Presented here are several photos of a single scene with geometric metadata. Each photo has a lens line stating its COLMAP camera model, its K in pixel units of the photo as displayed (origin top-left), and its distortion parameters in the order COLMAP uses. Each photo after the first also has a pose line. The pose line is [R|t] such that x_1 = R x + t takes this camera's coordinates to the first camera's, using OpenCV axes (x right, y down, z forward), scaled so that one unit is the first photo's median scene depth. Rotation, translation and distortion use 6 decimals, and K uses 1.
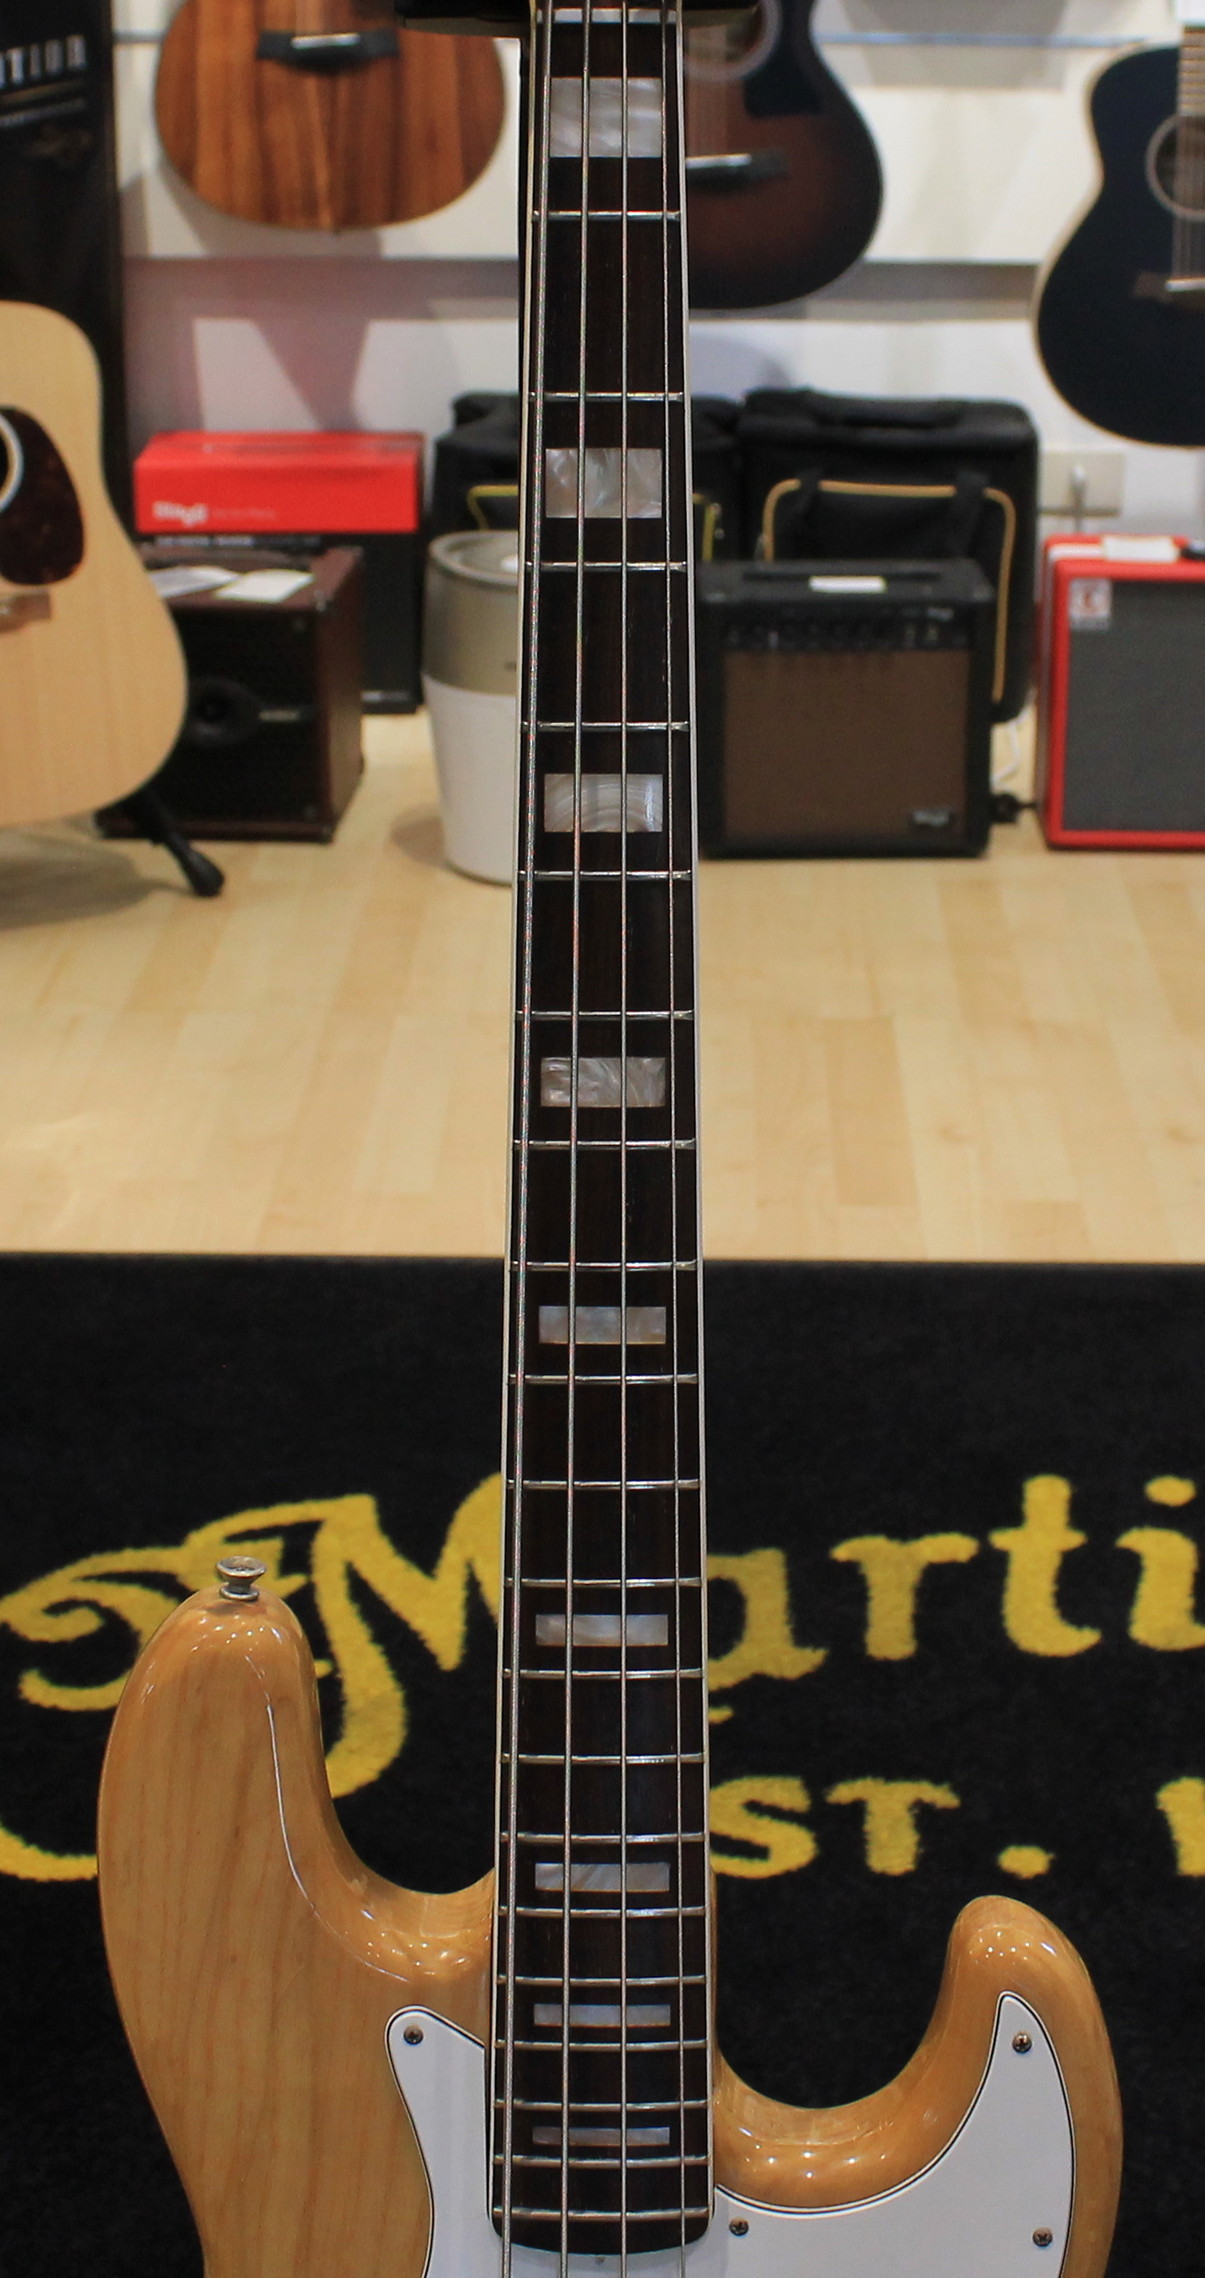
lens RADIAL K [[2860.3, 0, 618.2], [0, 2860.3, 1138.1], [0, 0, 1]] dist [-0.015635, 0.000000]
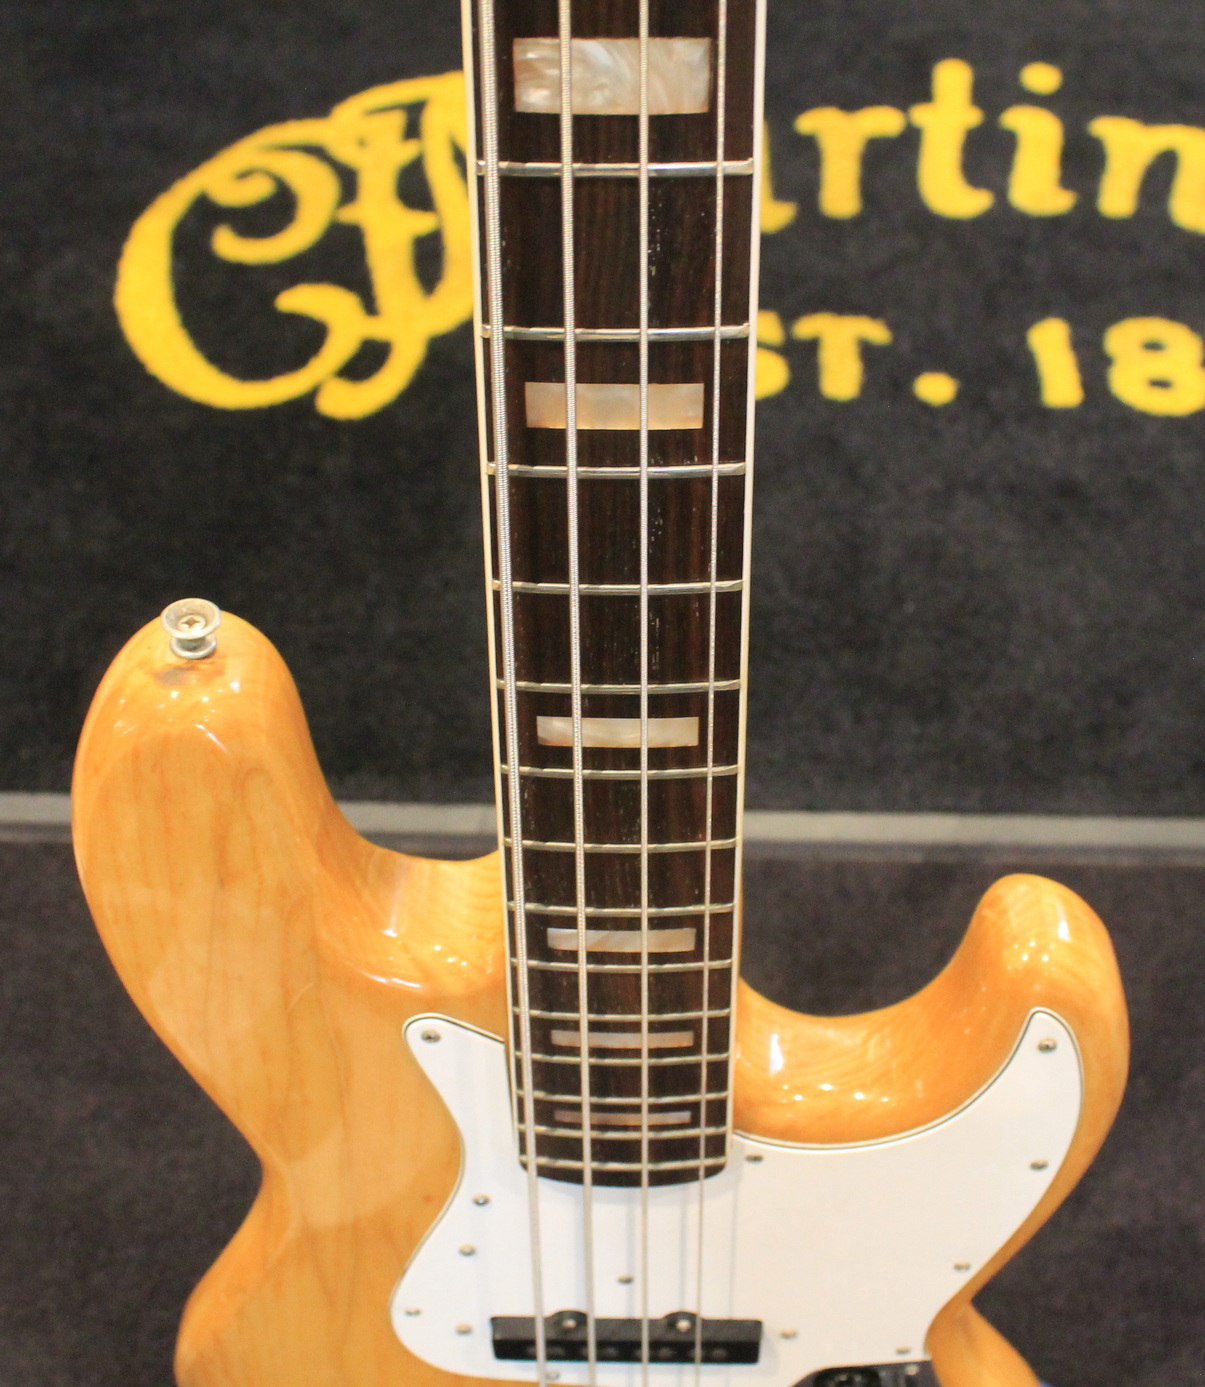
lens RADIAL K [[1703.7, 0, 641.7], [0, 1703.7, 709.3], [0, 0, 1]] dist [-0.144294, 0.000000]
pose [[0.999998, 0.000120, -0.002063, 0.000591], [0.000944, 0.861382, 0.507957, -0.022361], [0.001838, -0.507957, 0.861380, 0.158166]]
